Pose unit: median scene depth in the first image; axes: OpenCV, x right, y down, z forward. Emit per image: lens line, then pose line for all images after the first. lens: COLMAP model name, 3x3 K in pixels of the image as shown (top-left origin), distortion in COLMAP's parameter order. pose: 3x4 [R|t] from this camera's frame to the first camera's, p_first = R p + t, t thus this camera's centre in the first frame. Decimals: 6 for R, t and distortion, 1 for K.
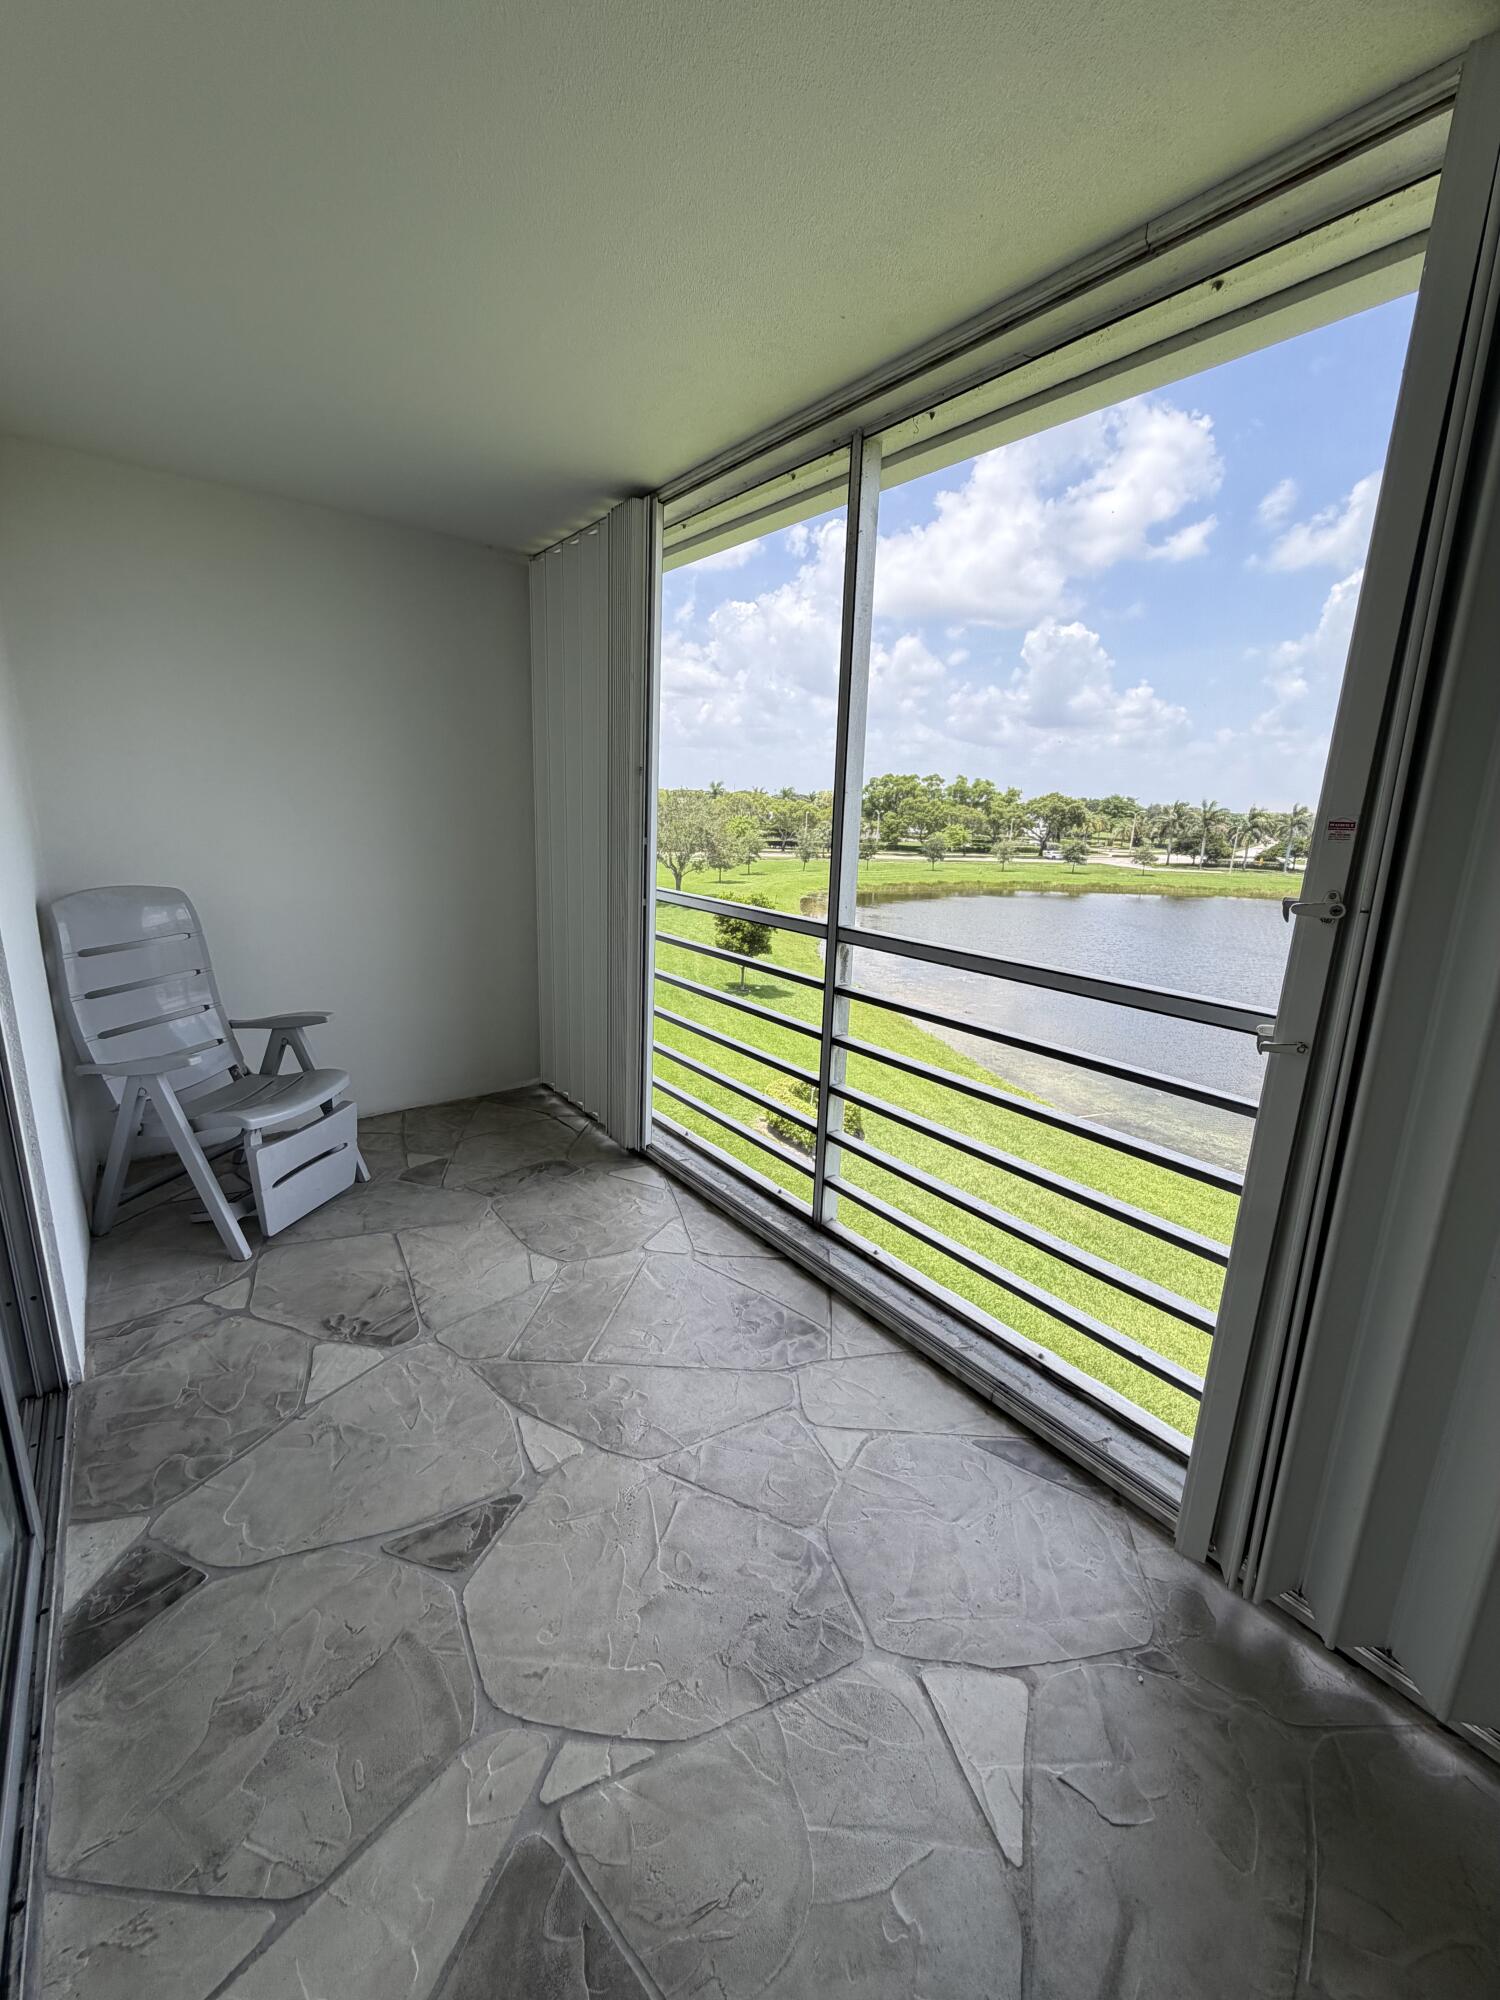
lens RADIAL K [[797.6, 0, 757.7], [0, 797.6, 993.2], [0, 0, 1]] dist [0.000955, 0.000050]
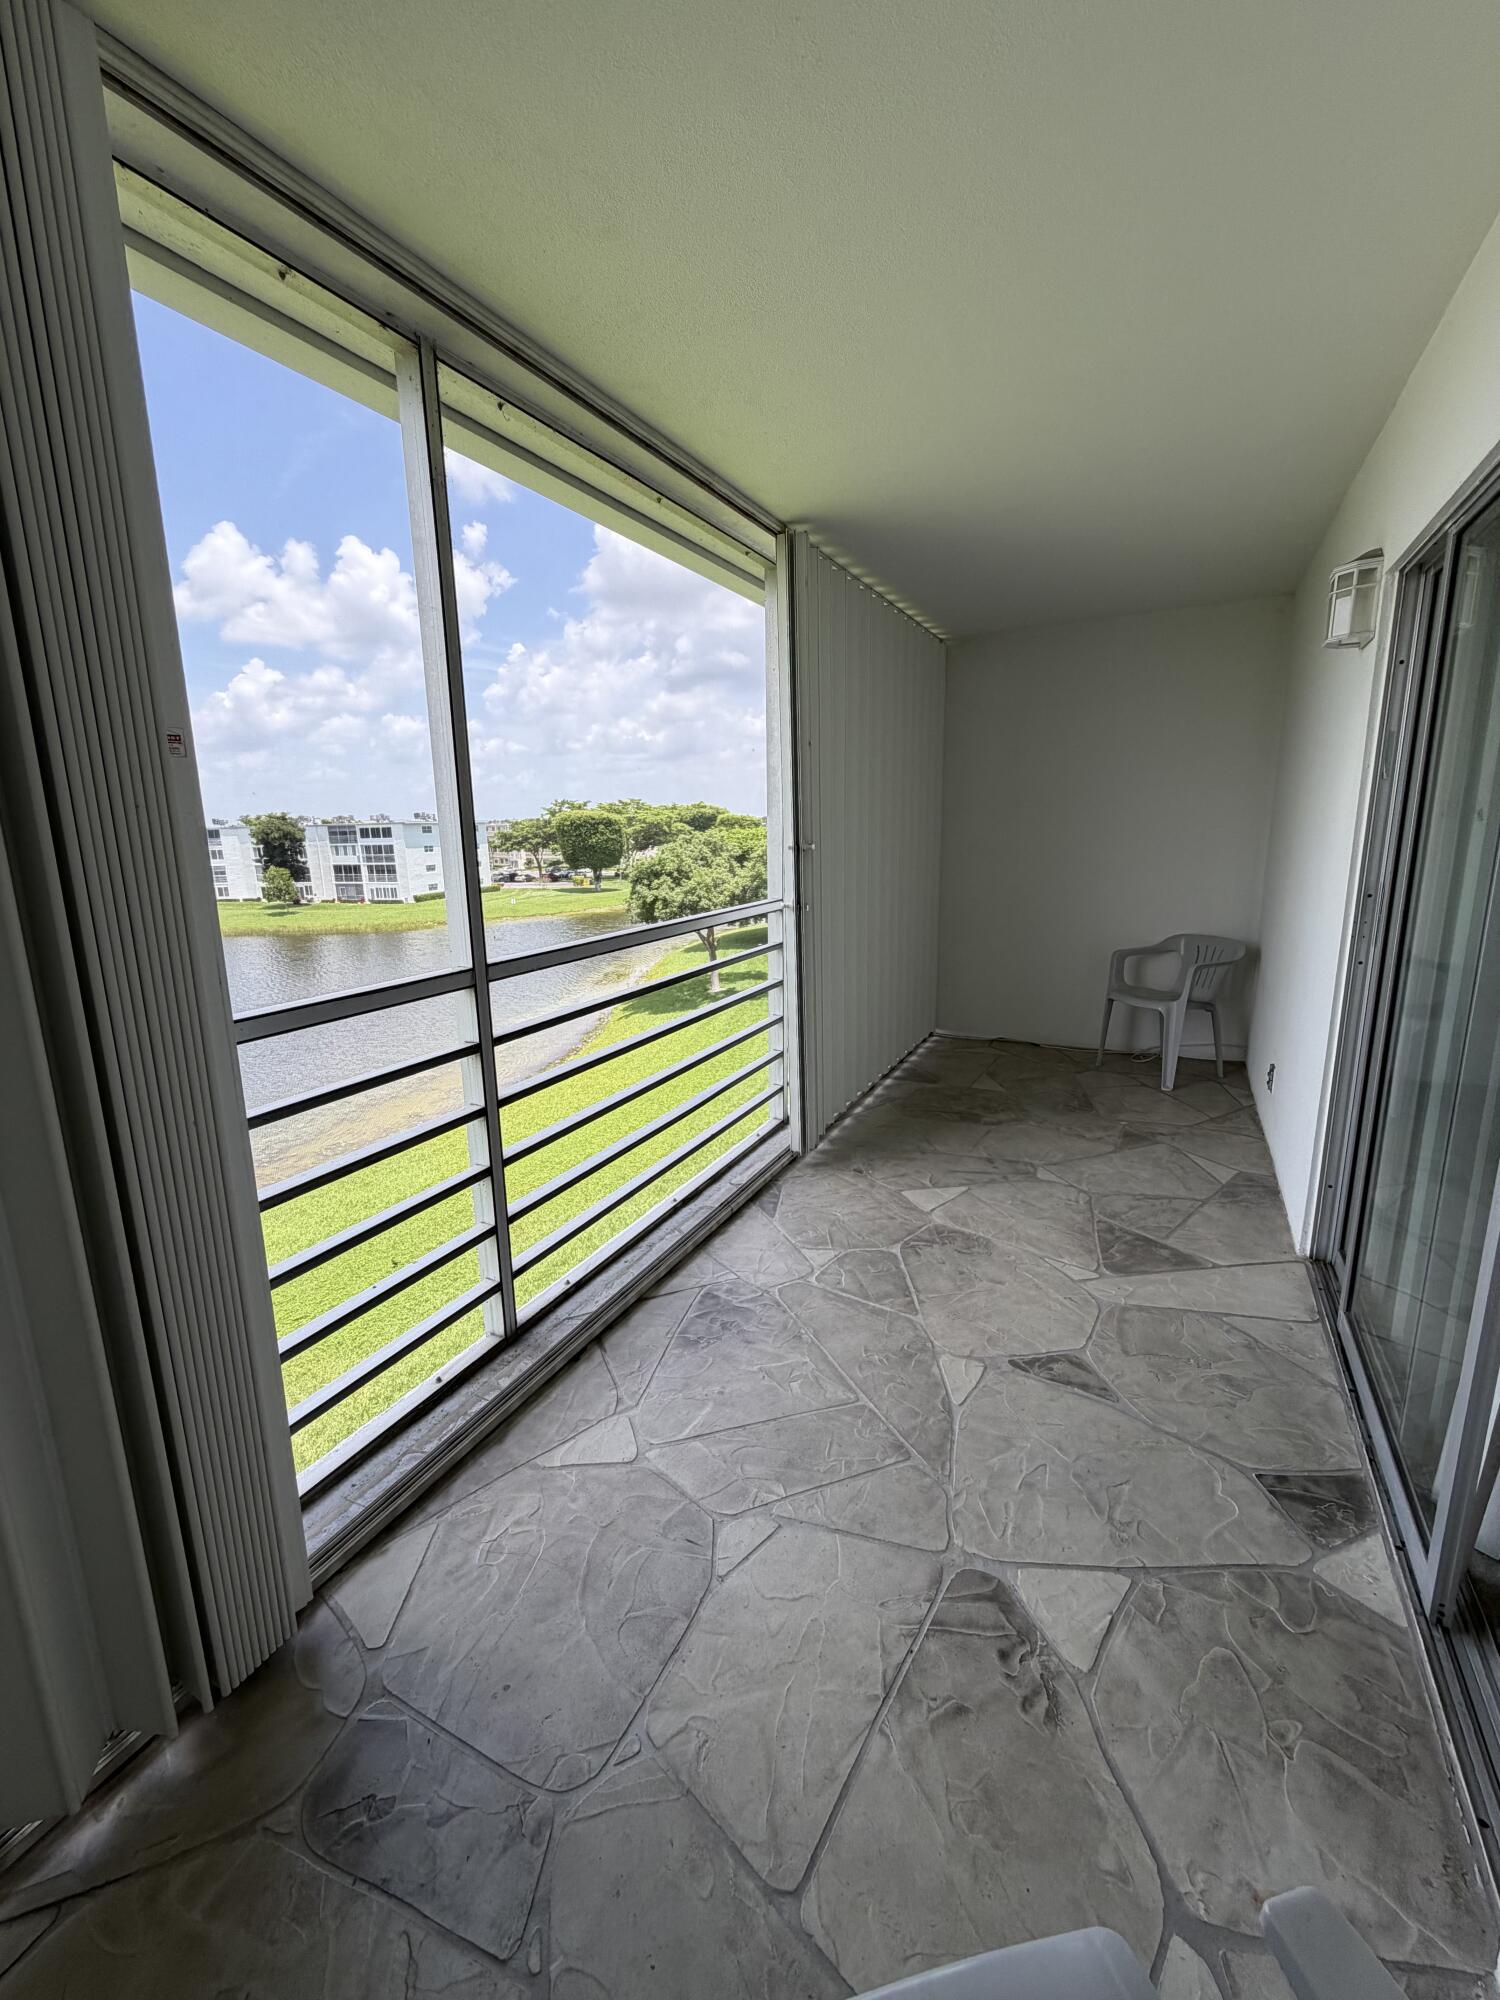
lens RADIAL K [[797.6, 0, 748.1], [0, 797.6, 994.0], [0, 0, 1]] dist [0.000955, 0.000050]
pose [[-0.414971, -0.214453, 0.884199, -0.806040], [0.222302, 0.918472, 0.327096, -0.288505], [-0.882259, 0.332295, -0.333466, 1.152238]]
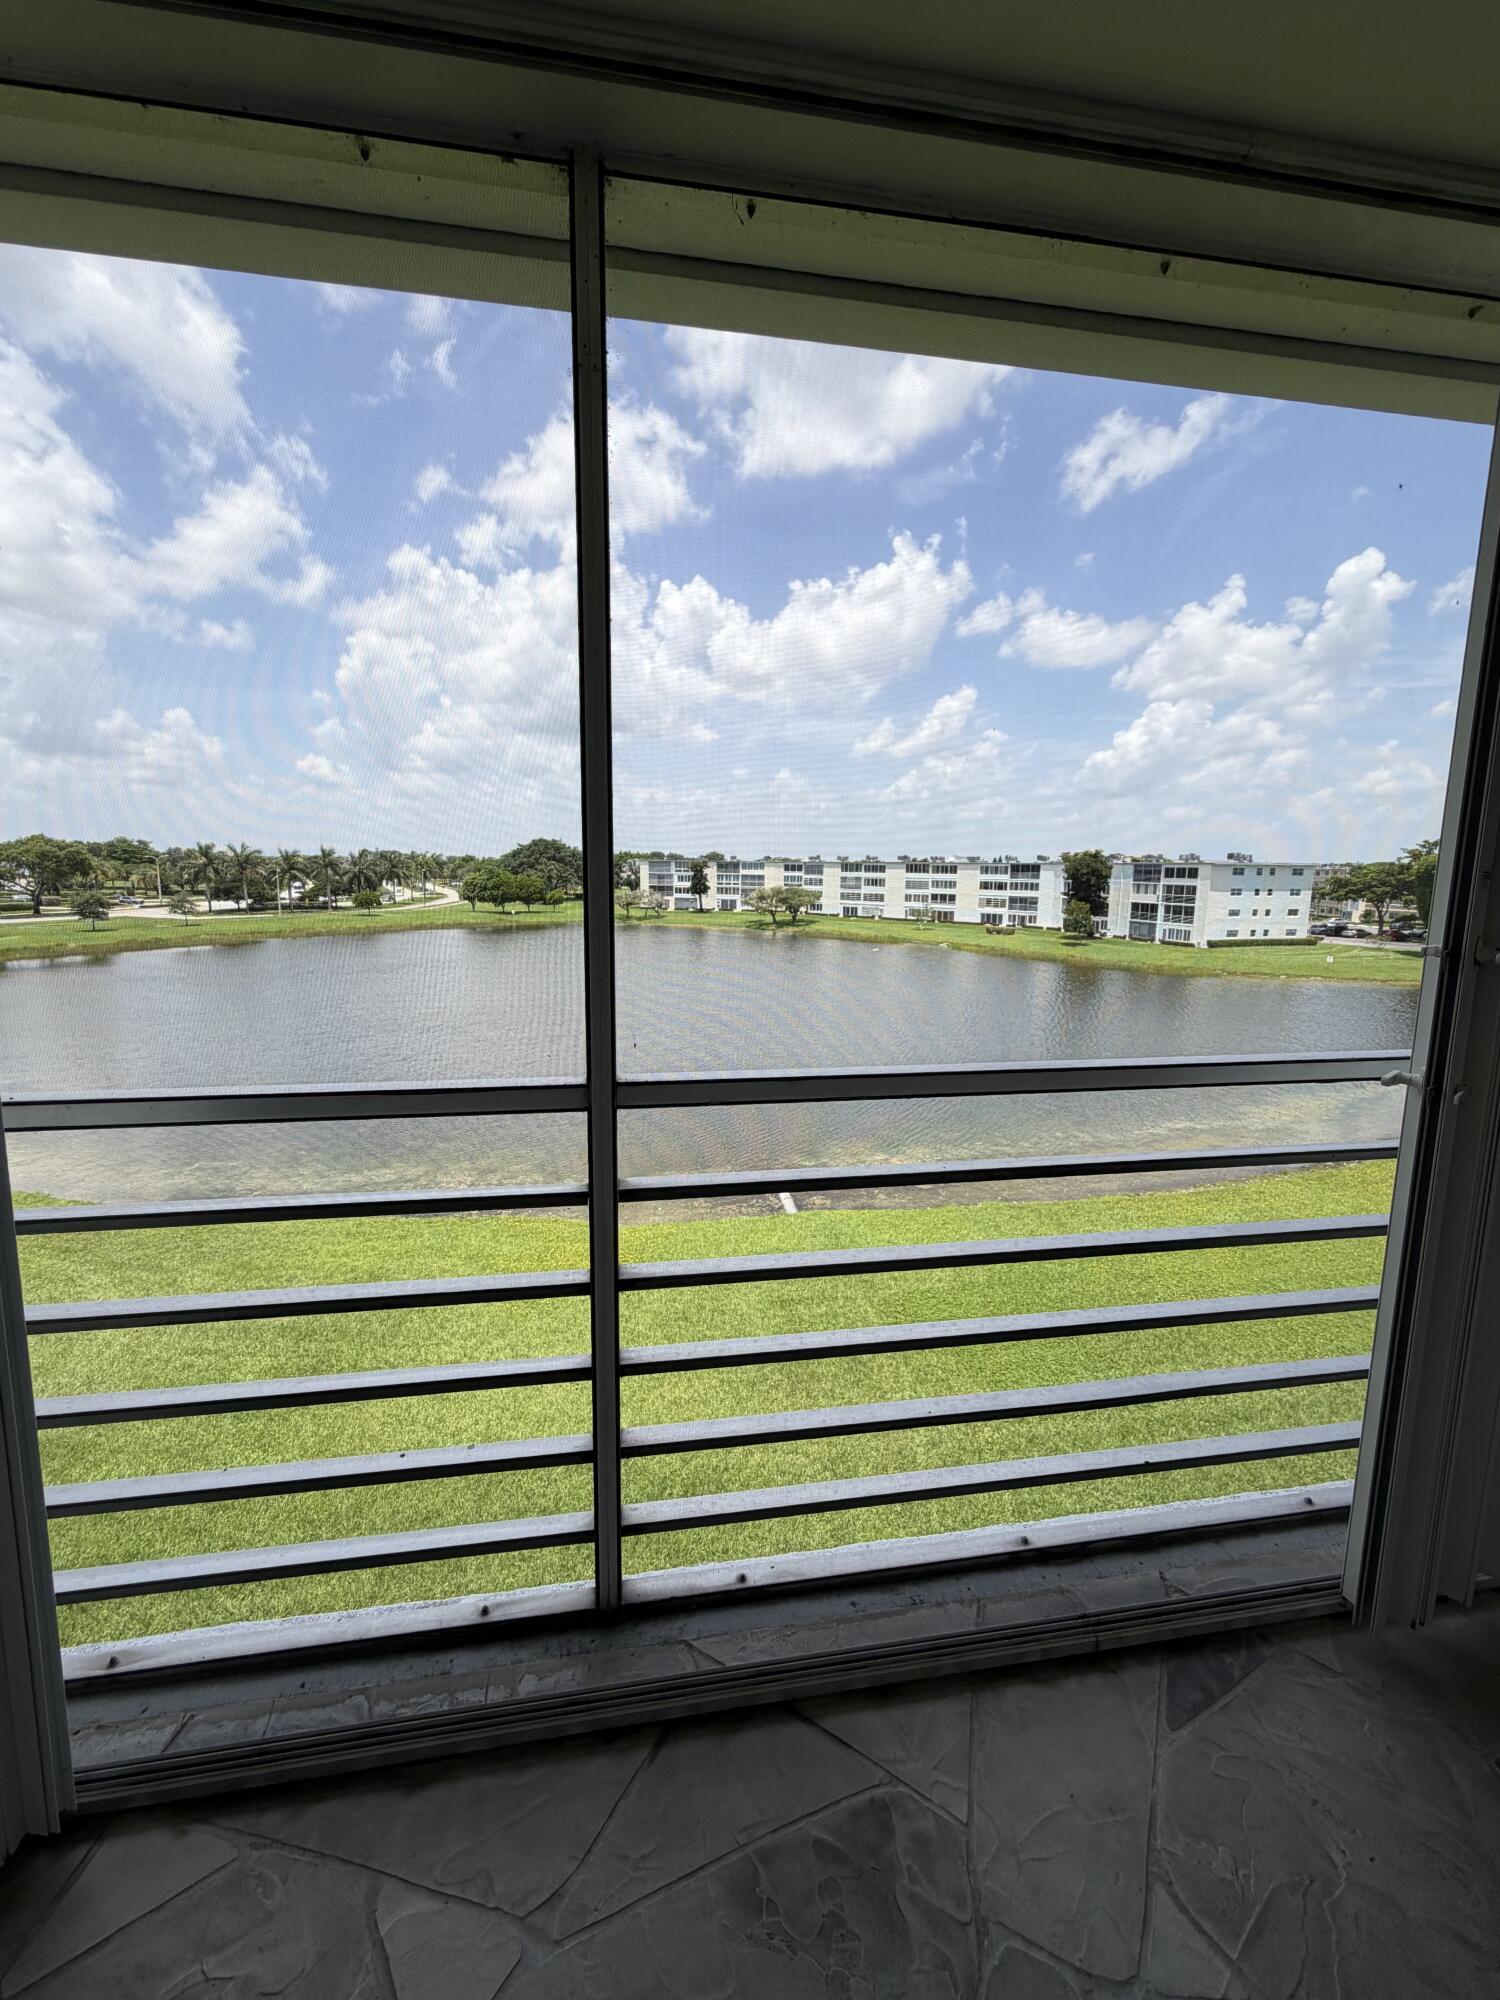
lens RADIAL K [[797.6, 0, 755.9], [0, 797.6, 993.5], [0, 0, 1]] dist [0.000955, 0.000050]
pose [[0.477197, -0.166269, 0.862924, -0.345142], [0.210124, 0.975044, 0.071674, -0.178104], [-0.853306, 0.147118, 0.500225, 0.701716]]
